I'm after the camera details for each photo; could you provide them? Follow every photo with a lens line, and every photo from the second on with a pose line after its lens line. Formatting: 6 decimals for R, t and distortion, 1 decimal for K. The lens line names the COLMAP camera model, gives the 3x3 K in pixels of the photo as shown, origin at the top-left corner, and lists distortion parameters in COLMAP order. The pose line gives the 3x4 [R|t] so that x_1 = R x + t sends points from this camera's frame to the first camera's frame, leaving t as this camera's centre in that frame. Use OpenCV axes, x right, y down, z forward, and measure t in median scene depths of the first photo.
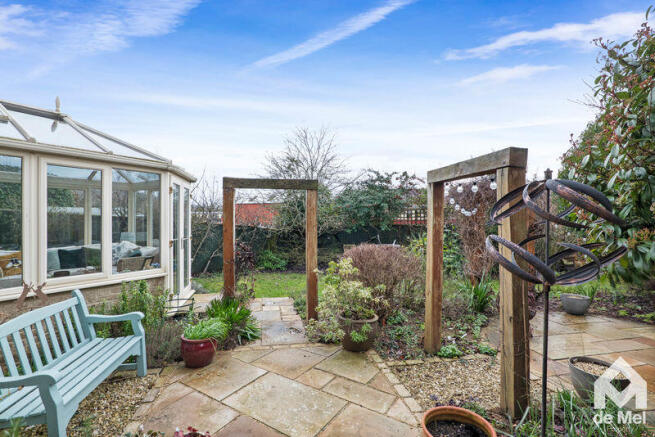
lens RADIAL K [[308.1, 0, 331.9], [0, 308.1, 216.6], [0, 0, 1]] dist [-0.000847, -0.000145]
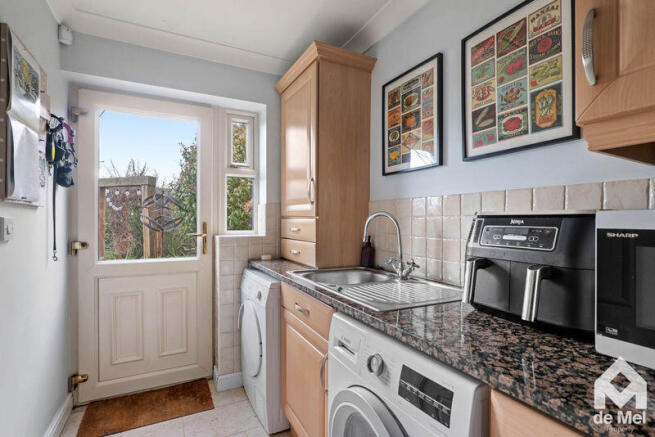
lens RADIAL K [[308.1, 0, 330.1], [0, 308.1, 217.1], [0, 0, 1]] dist [-0.000847, -0.000145]
pose [[0.488329, 0.002357, 0.872657, -0.580036], [-0.001439, 0.999997, -0.001895, 0.055394], [-0.872659, -0.000331, 0.488331, -0.997278]]
